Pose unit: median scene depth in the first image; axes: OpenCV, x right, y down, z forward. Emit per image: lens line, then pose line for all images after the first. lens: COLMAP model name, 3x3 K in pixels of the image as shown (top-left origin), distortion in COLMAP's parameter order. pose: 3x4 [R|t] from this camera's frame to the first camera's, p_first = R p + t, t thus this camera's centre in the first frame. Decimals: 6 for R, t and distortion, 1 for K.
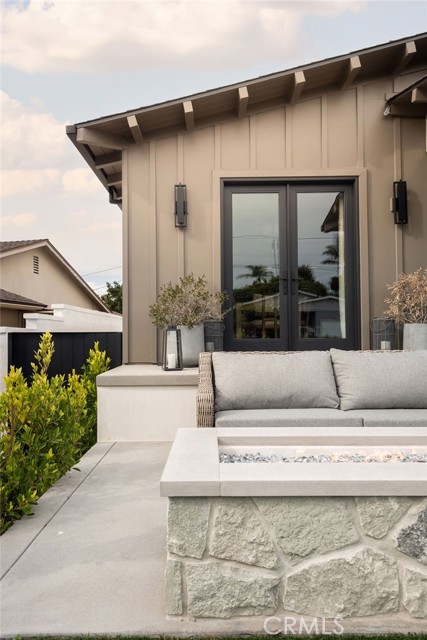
lens RADIAL K [[429.5, 0, 213.5], [0, 429.5, 320.0], [0, 0, 1]] dist [0.012746, 0.000532]
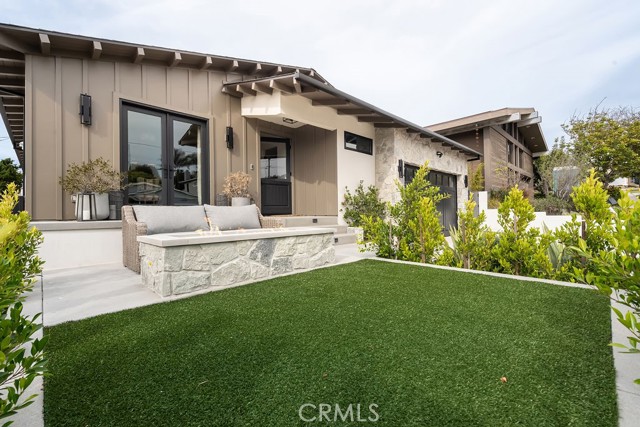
lens RADIAL K [[276.6, 0, 320.0], [0, 276.6, 213.5], [0, 0, 1]] dist [0.002213, 0.000176]
pose [[0.707473, 0.000573, 0.706740, -0.189913], [-0.013180, 0.999836, 0.012383, 0.063008], [-0.706617, -0.018075, 0.707365, -0.226600]]
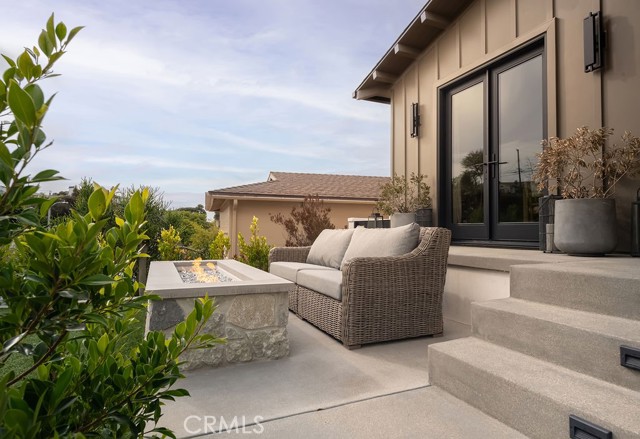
lens RADIAL K [[369.0, 0, 320.0], [0, 369.0, 219.5], [0, 0, 1]] dist [0.000573, 0.000283]
pose [[0.405970, -0.011897, -0.913809, 0.873549], [0.016934, 0.999842, -0.005494, 0.038365], [0.913730, -0.013244, 0.406107, 0.304558]]
